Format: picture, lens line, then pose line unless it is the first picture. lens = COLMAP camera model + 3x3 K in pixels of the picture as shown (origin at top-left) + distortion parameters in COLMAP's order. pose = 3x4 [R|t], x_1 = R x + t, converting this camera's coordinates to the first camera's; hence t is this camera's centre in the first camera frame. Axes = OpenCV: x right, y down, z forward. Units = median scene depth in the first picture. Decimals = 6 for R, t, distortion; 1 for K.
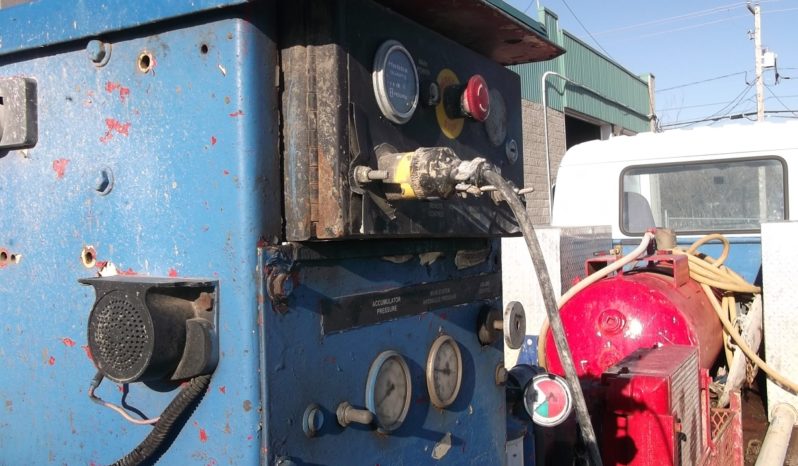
lens RADIAL K [[751.2, 0, 398.6], [0, 751.2, 231.8], [0, 0, 1]] dist [0.010425, 0.000000]
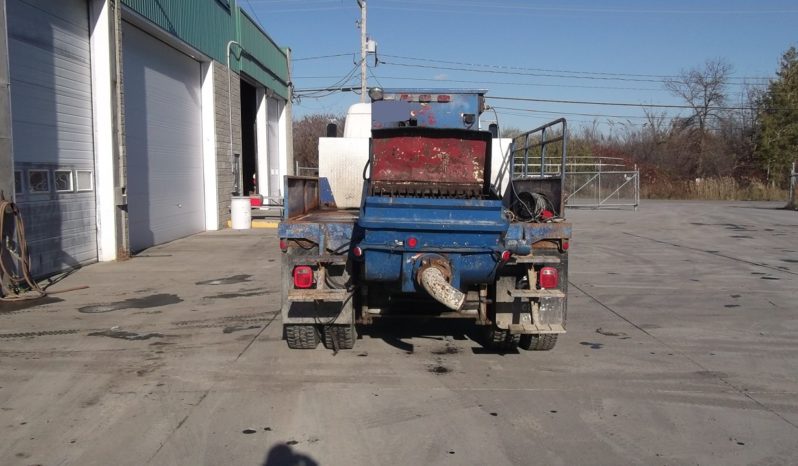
lens RADIAL K [[751.2, 0, 399.4], [0, 751.2, 234.1], [0, 0, 1]] dist [0.010425, 0.000000]
pose [[0.864820, 0.002860, 0.502073, -0.117623], [-0.033127, 0.998130, 0.051376, 0.022042], [-0.500987, -0.061063, 0.863298, -0.152826]]
